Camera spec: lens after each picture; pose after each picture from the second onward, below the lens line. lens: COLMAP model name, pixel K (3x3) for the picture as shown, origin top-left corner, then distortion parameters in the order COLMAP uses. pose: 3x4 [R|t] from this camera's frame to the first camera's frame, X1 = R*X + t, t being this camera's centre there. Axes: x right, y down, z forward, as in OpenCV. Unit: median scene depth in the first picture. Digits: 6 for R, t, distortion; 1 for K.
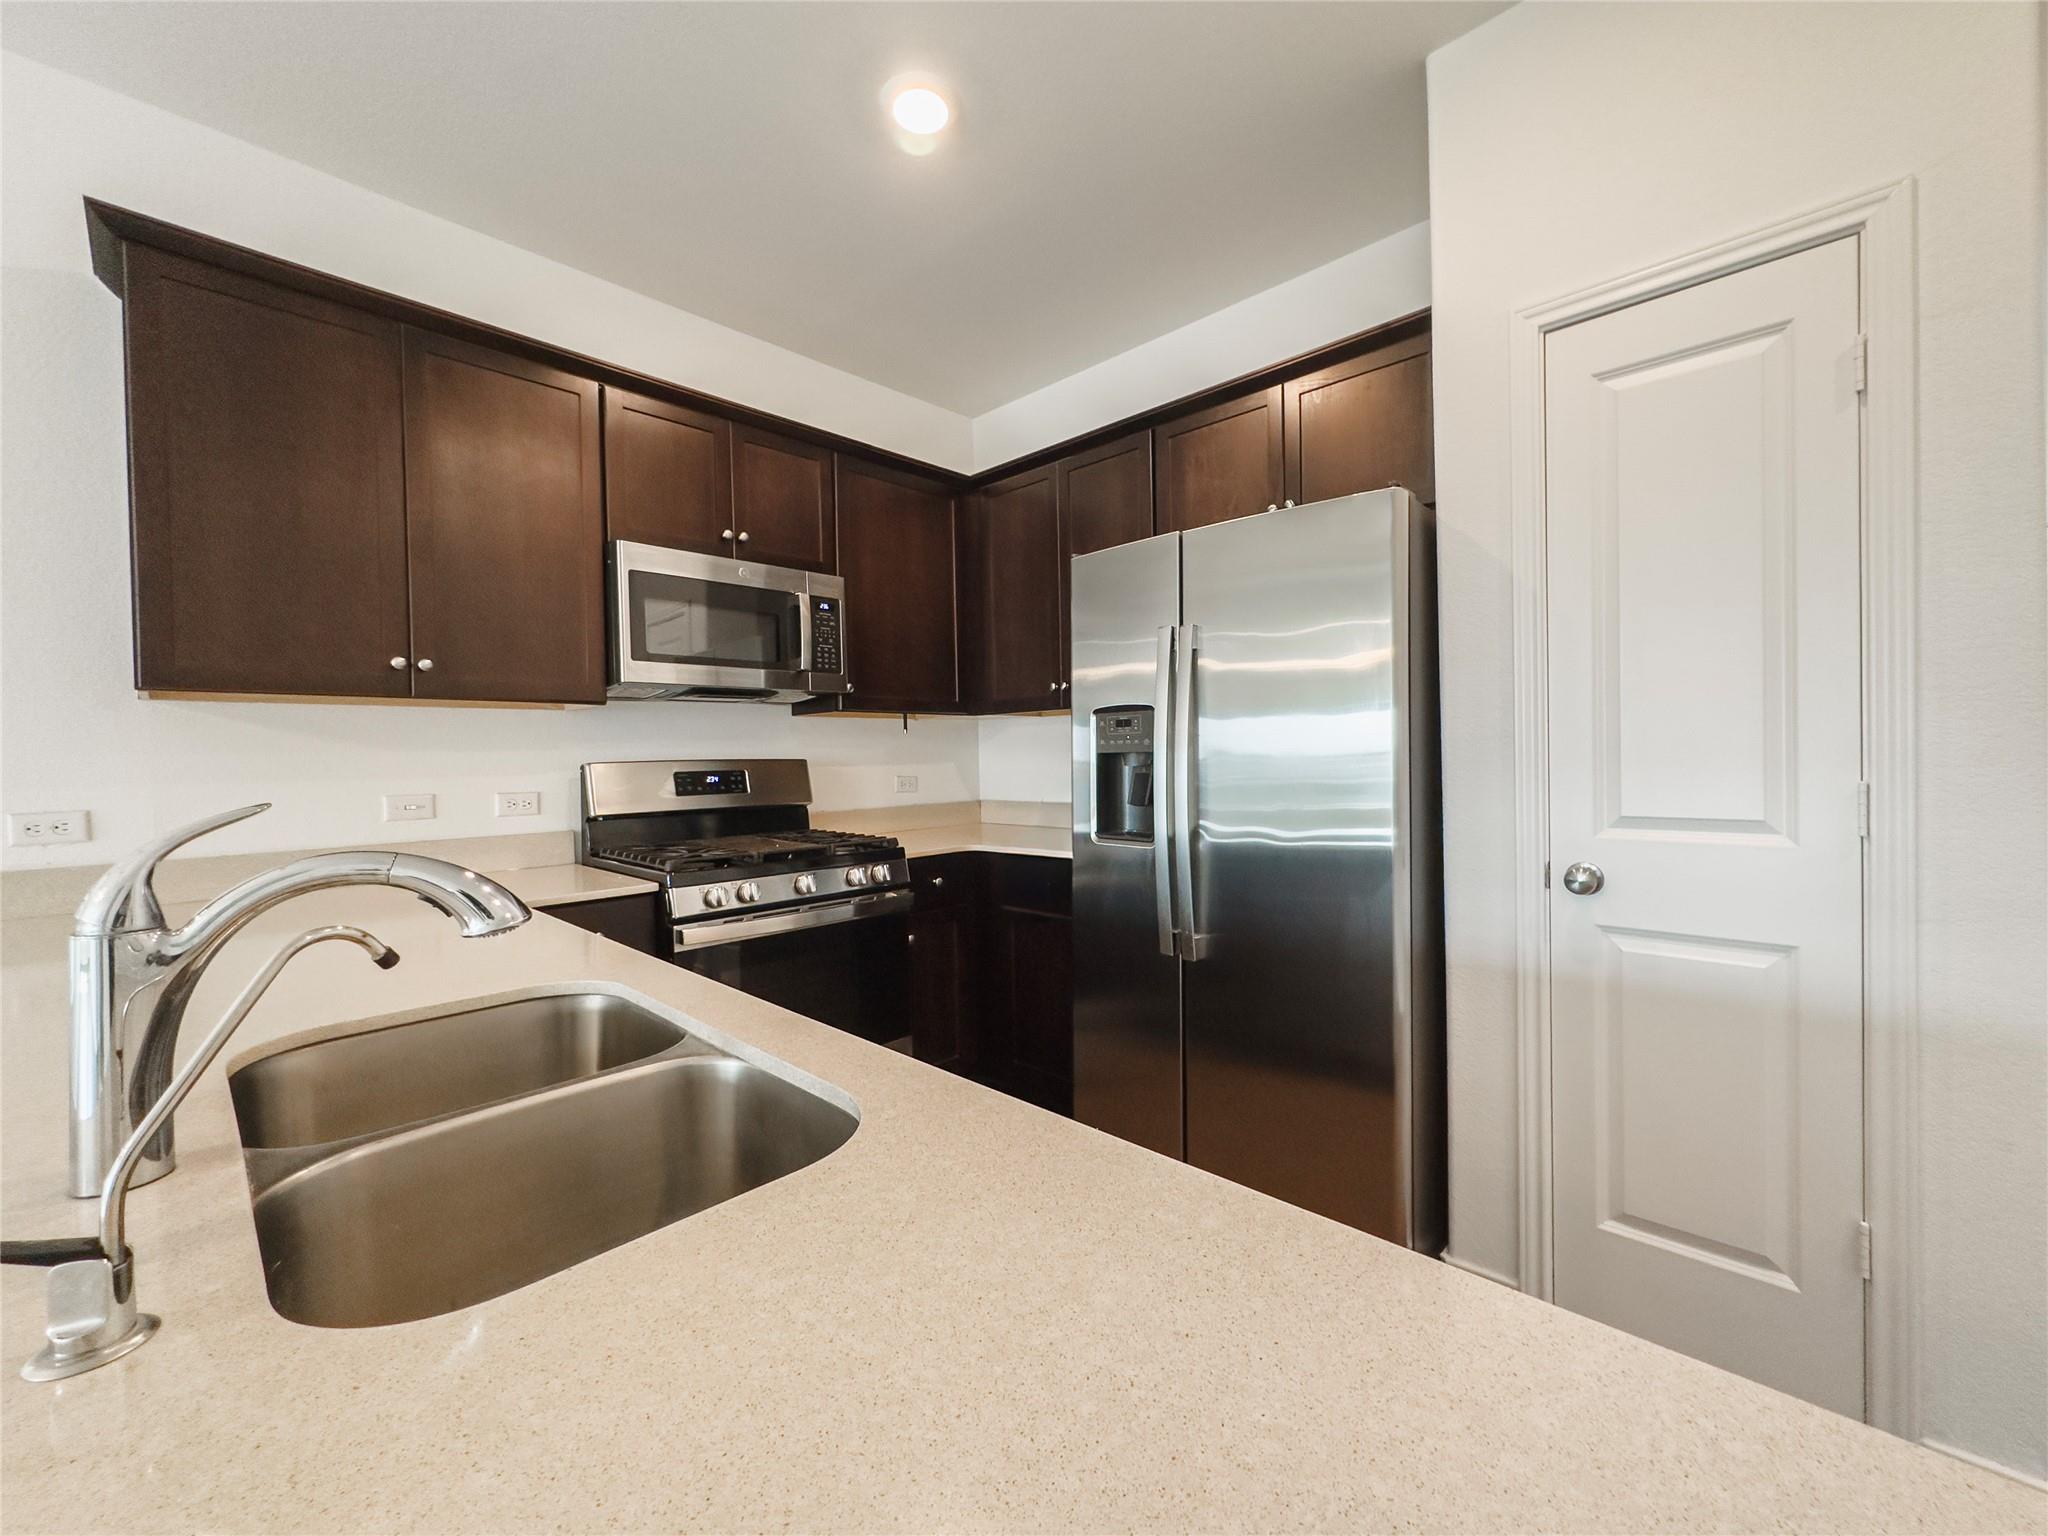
lens RADIAL K [[813.6, 0, 1024.7], [0, 813.6, 769.6], [0, 0, 1]] dist [0.002540, -0.000906]
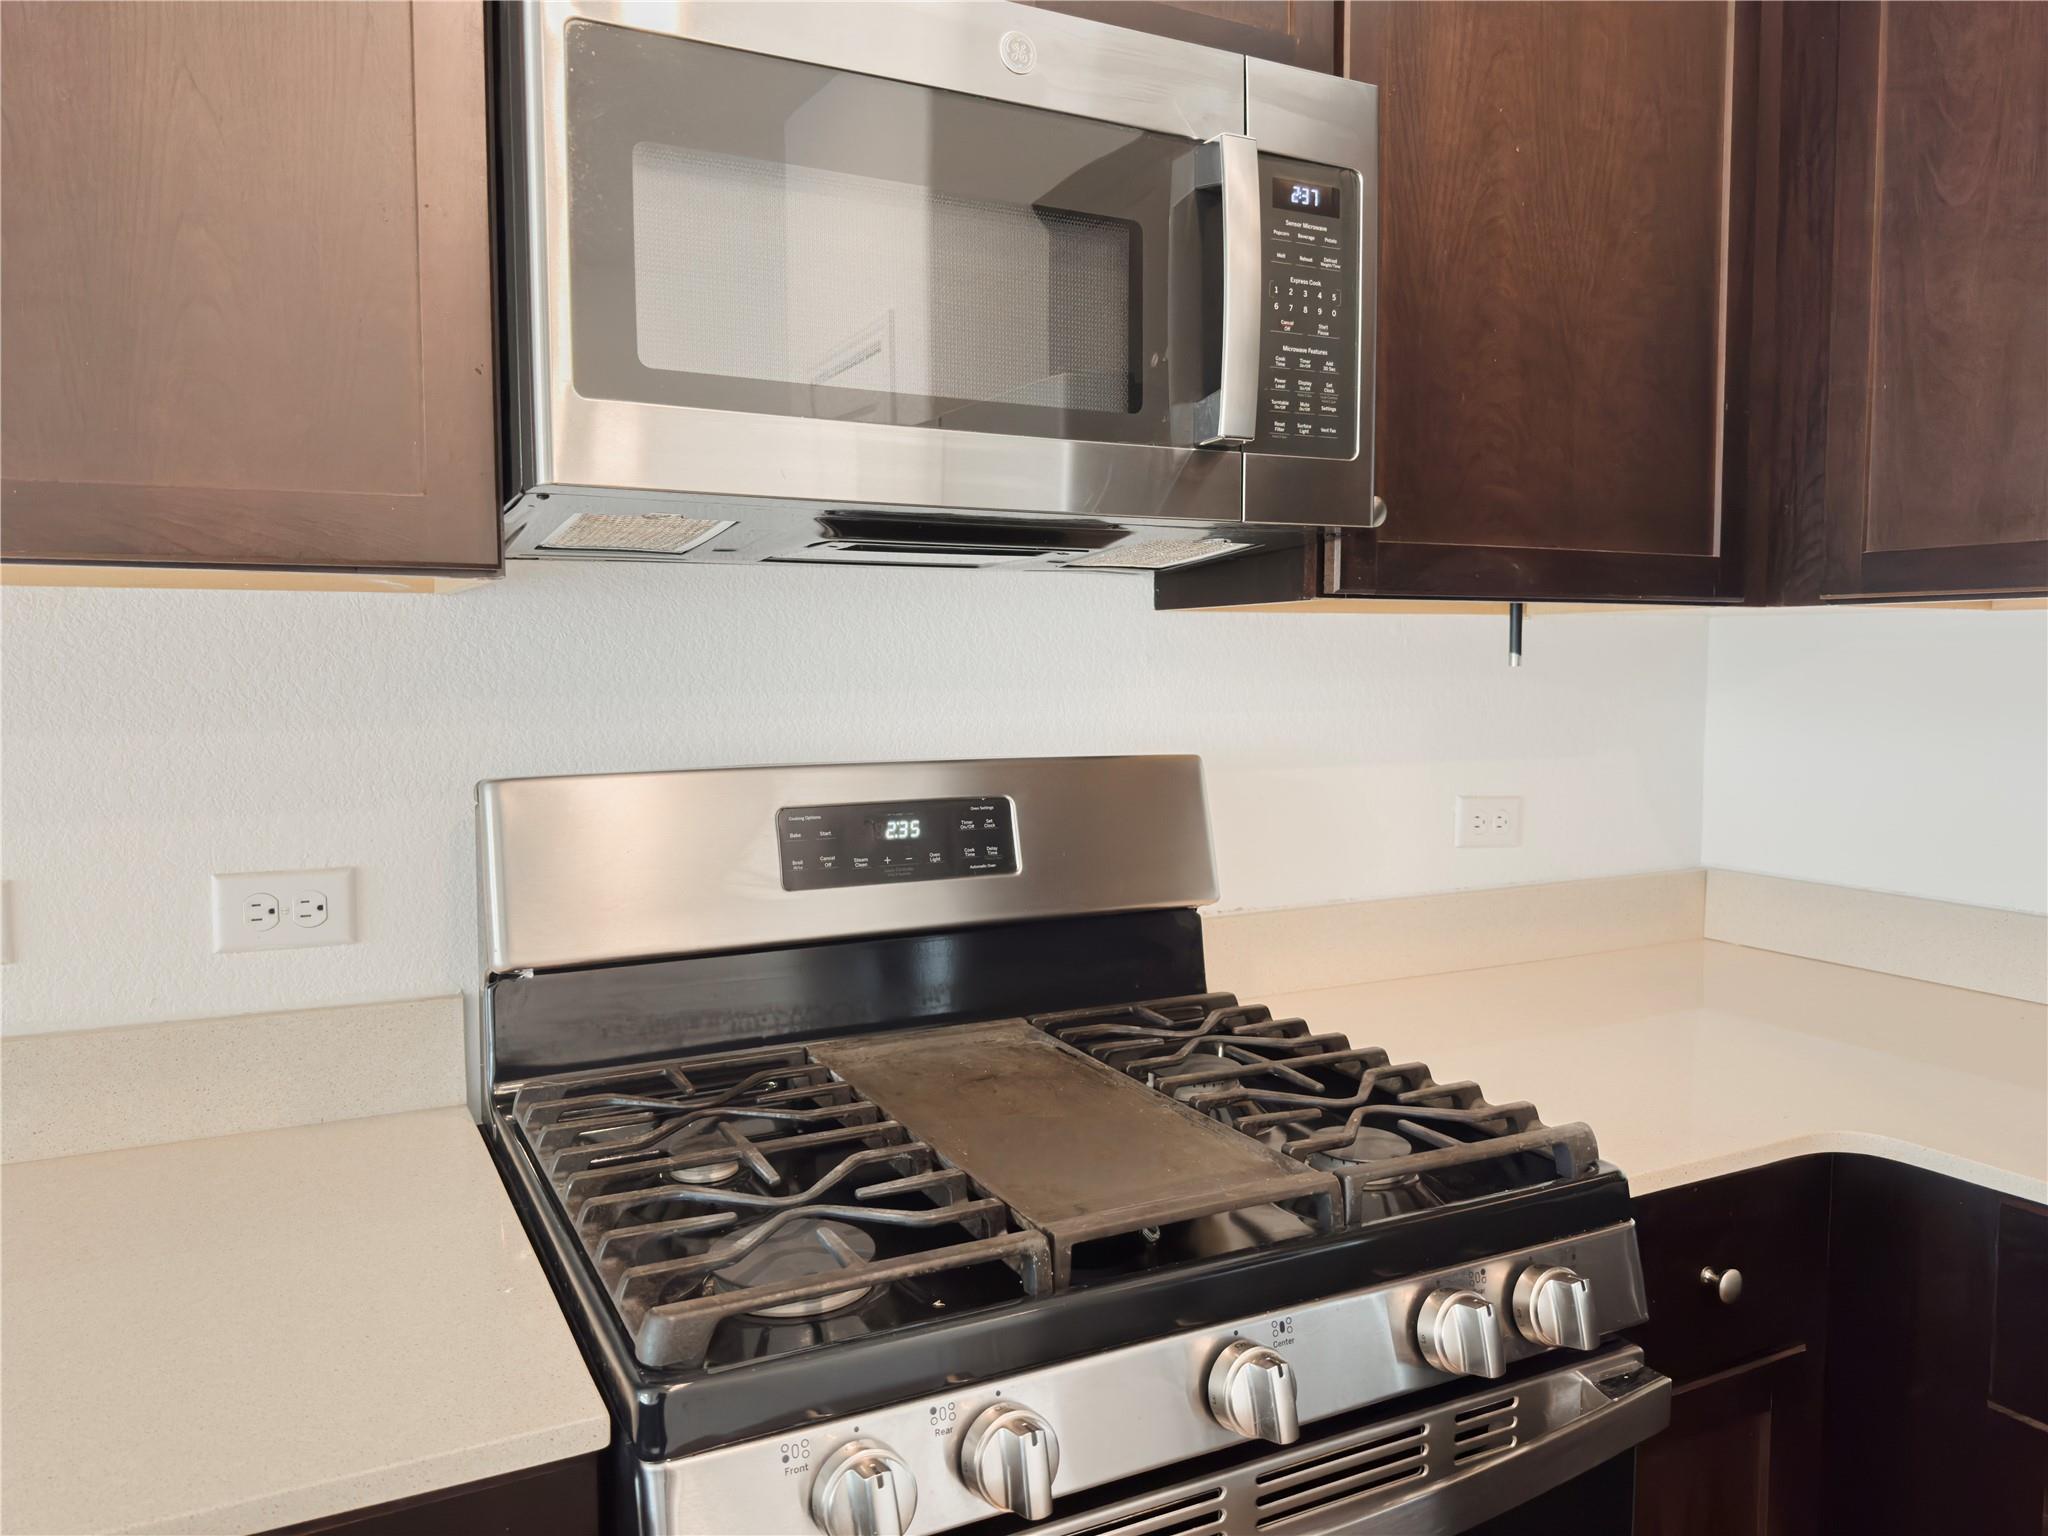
lens RADIAL K [[1417.6, 0, 1034.9], [0, 1417.6, 775.6], [0, 0, 1]] dist [0.037175, -0.031326]
pose [[0.948627, 0.042770, -0.313493, -0.176742], [-0.021327, 0.997212, 0.071515, -0.045123], [0.315678, -0.061155, 0.946894, 0.525817]]
